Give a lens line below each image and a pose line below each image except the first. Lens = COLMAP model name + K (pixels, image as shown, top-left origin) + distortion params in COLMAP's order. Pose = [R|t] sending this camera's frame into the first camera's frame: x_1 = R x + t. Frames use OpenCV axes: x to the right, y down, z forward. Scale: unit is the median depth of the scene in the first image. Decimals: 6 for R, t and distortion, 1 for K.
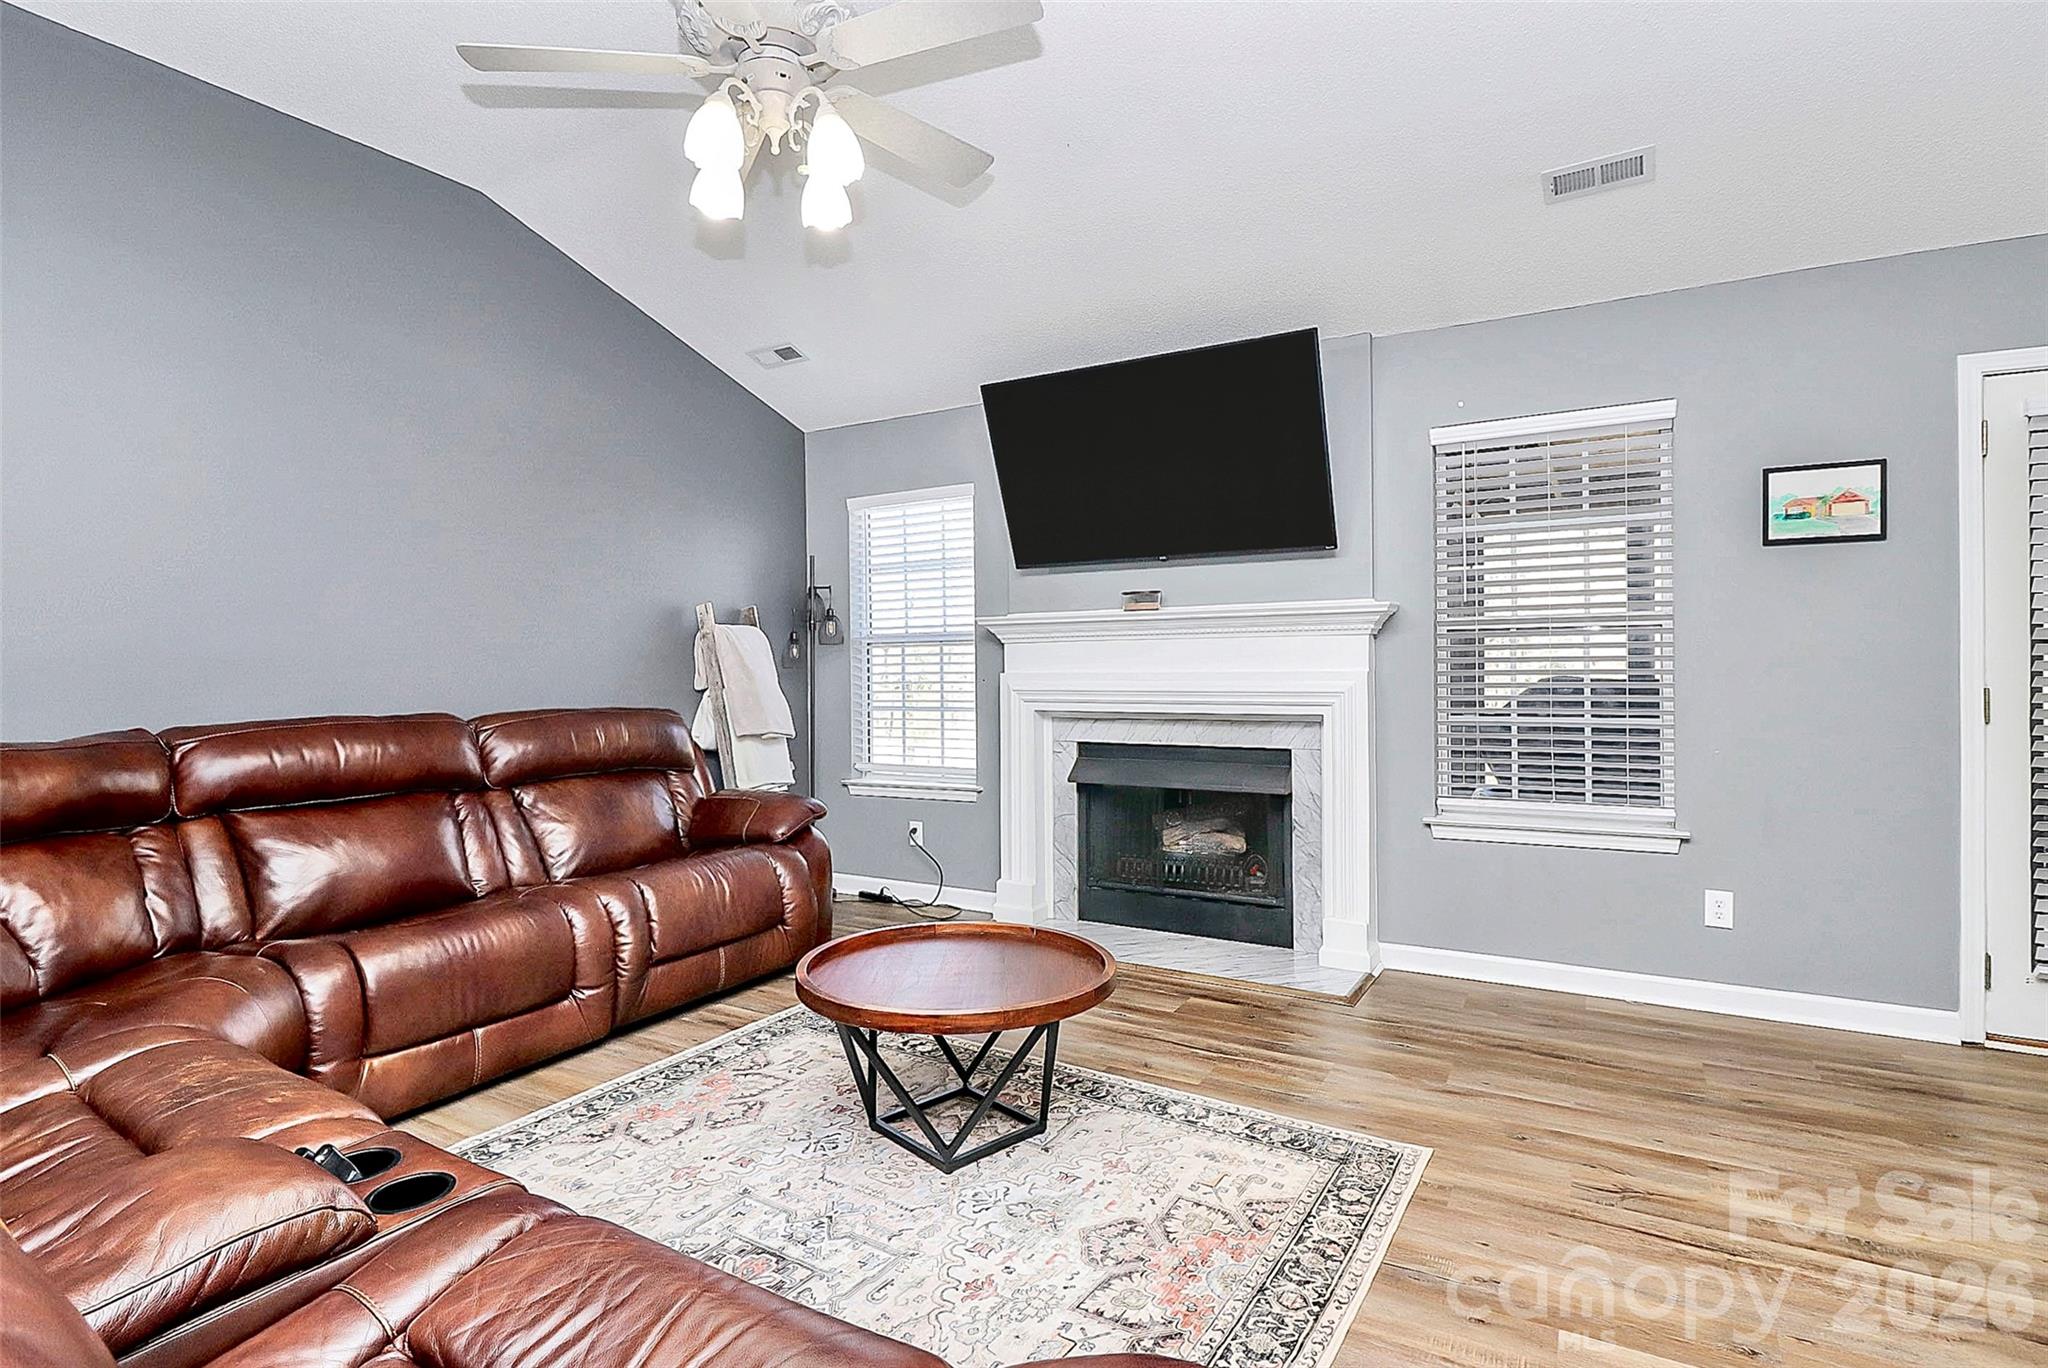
lens RADIAL K [[998.1, 0, 1029.5], [0, 998.1, 673.5], [0, 0, 1]] dist [0.006076, 0.000101]
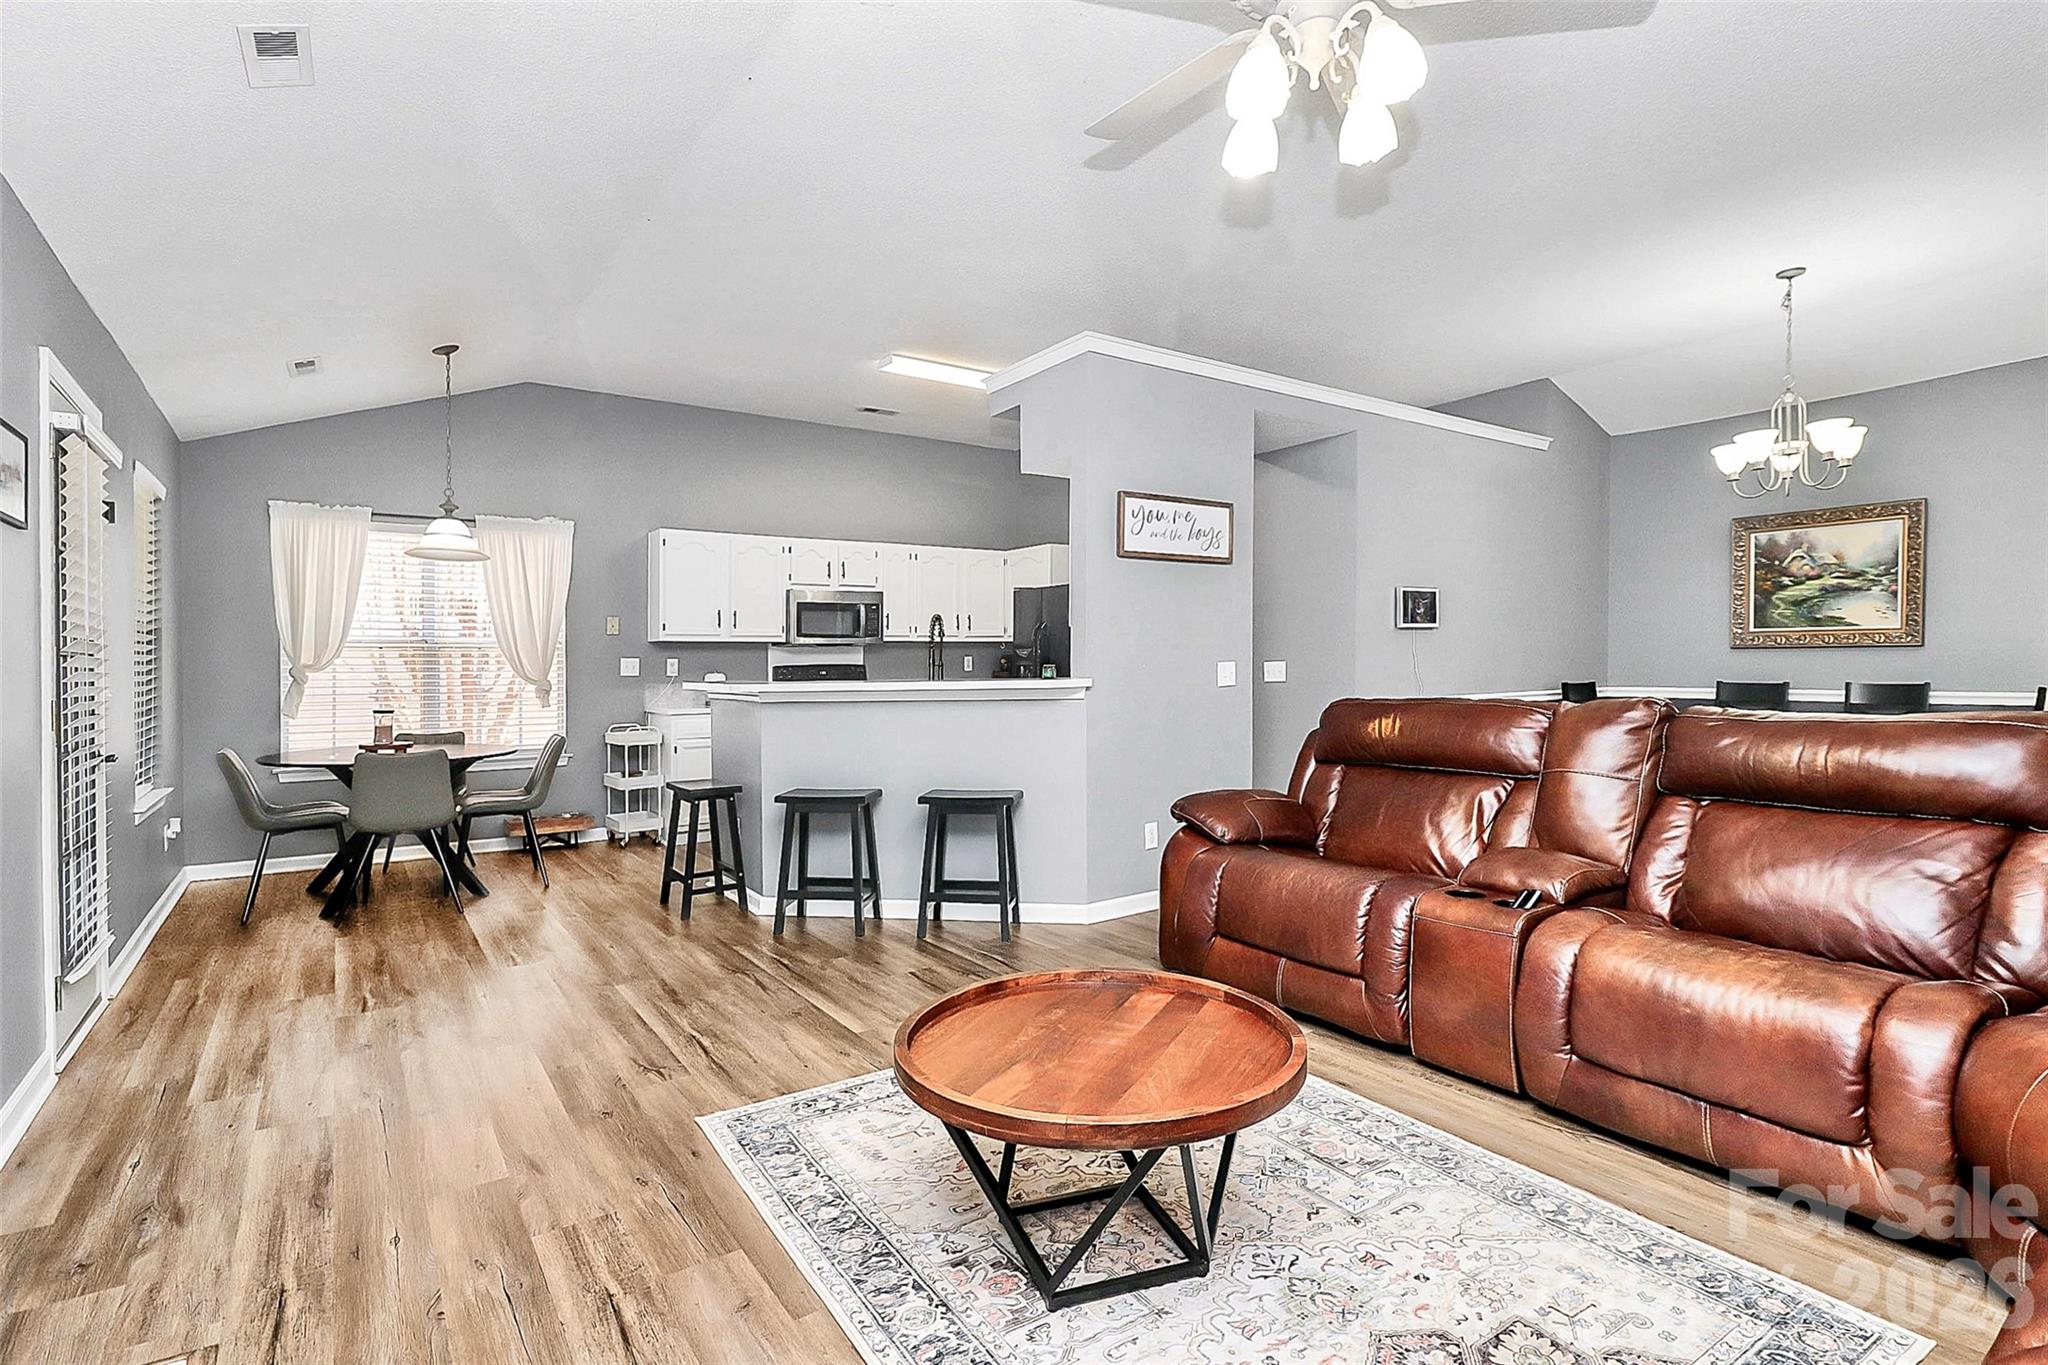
lens RADIAL K [[992.7, 0, 1029.9], [0, 992.7, 682.2], [0, 0, 1]] dist [0.000672, 0.000033]
pose [[-0.906505, 0.014855, 0.421934, -0.251151], [0.026273, 0.999429, 0.021259, -0.001447], [-0.421377, 0.030357, -0.906377, 1.202608]]
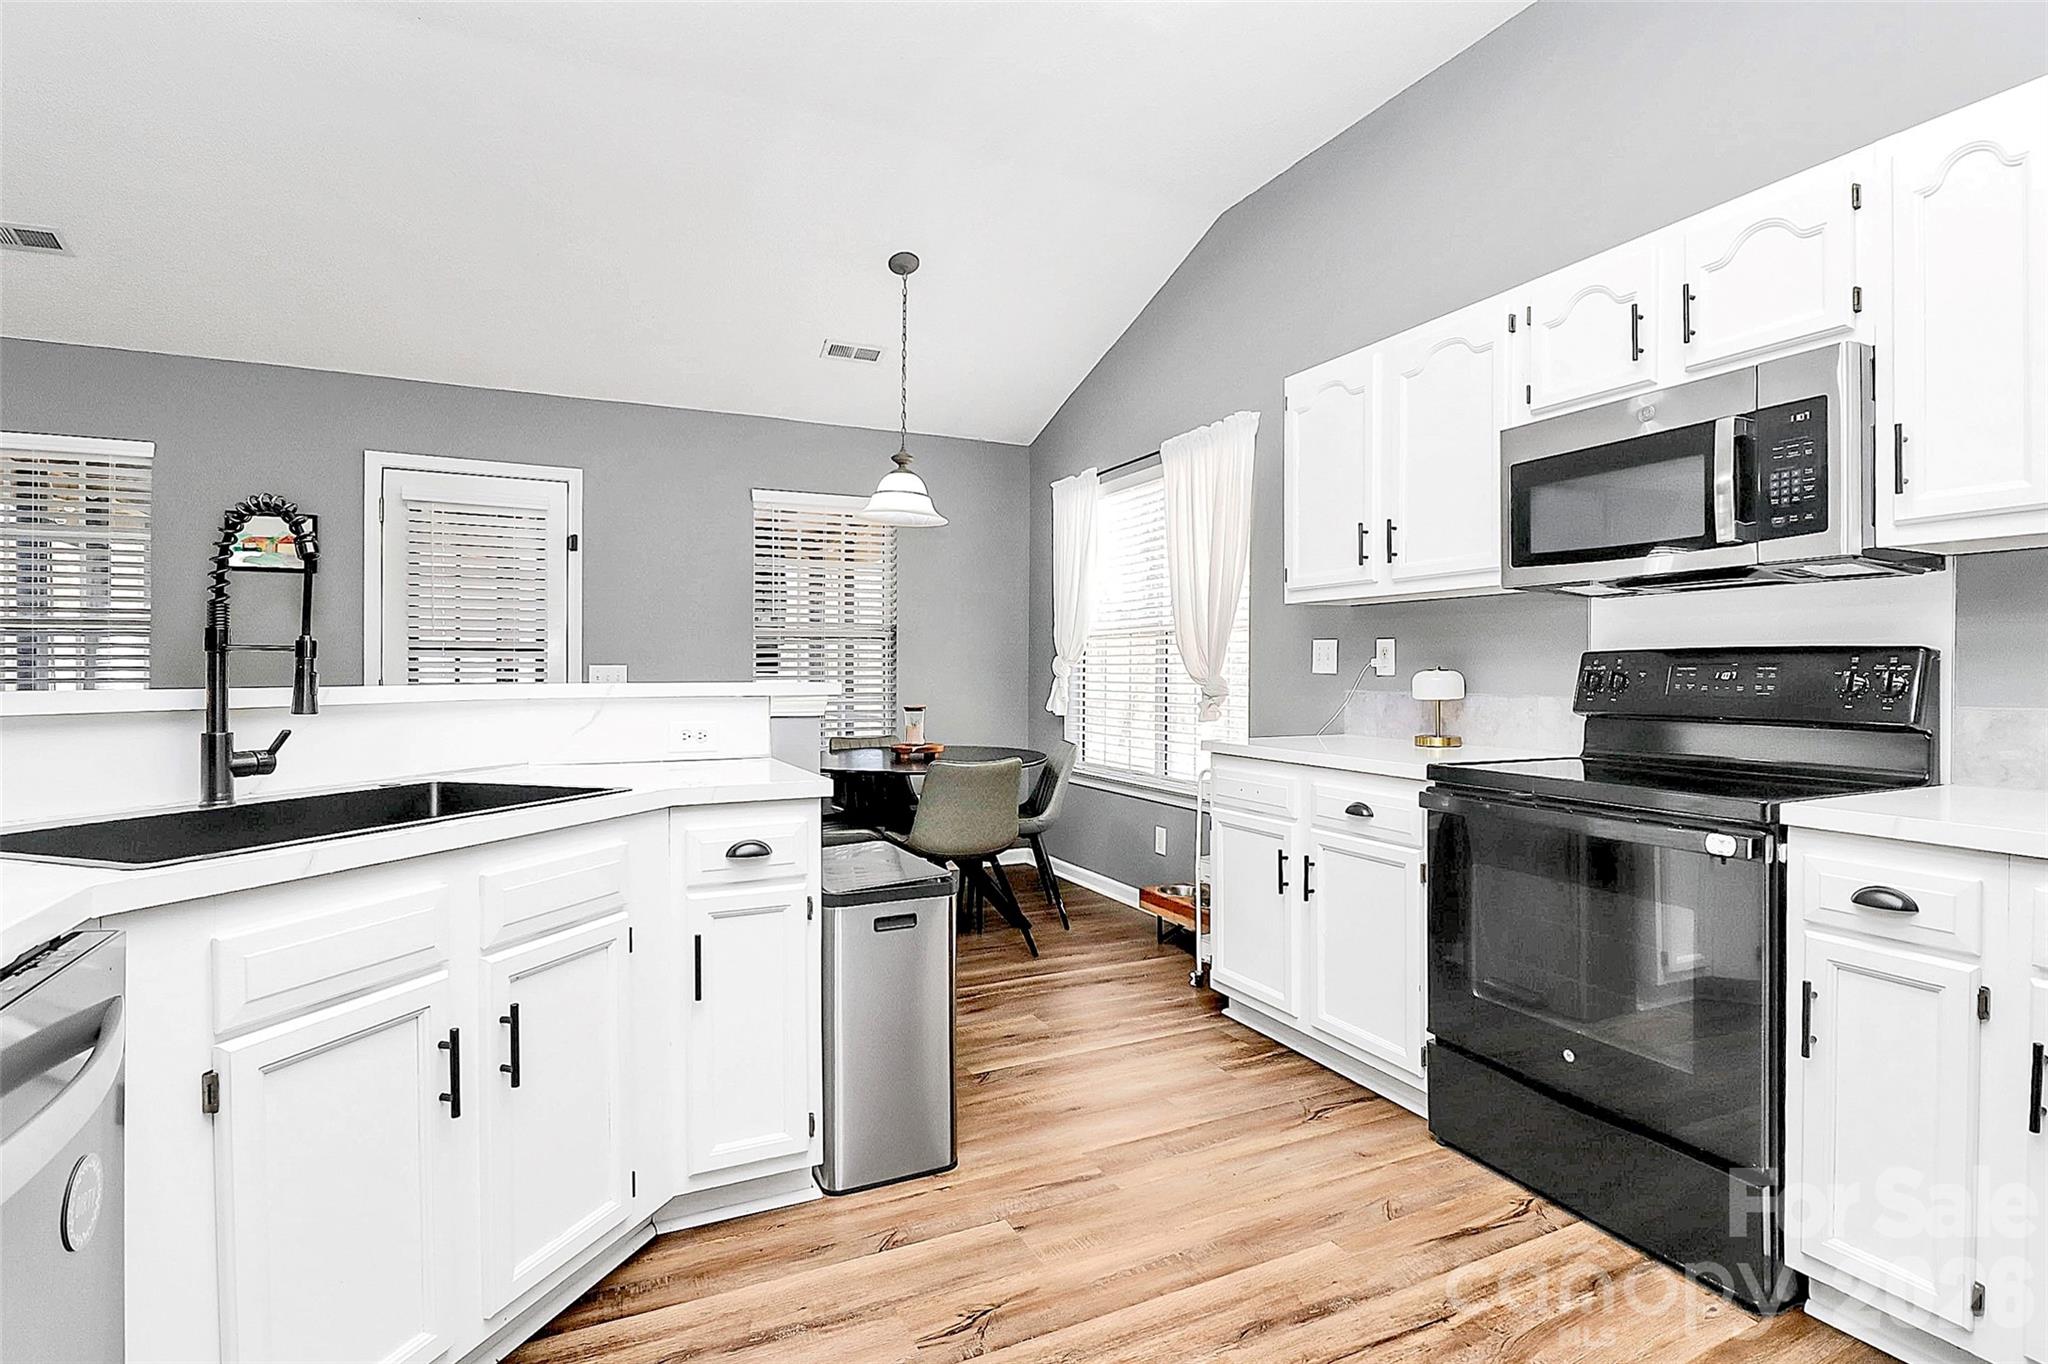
lens RADIAL K [[976.9, 0, 1015.0], [0, 976.9, 675.8], [0, 0, 1]] dist [0.002656, 0.000166]
pose [[0.587774, 0.005357, 0.809008, 0.281251], [0.001446, 0.999970, -0.007672, 0.017229], [-0.809024, 0.005679, 0.587748, -0.499473]]
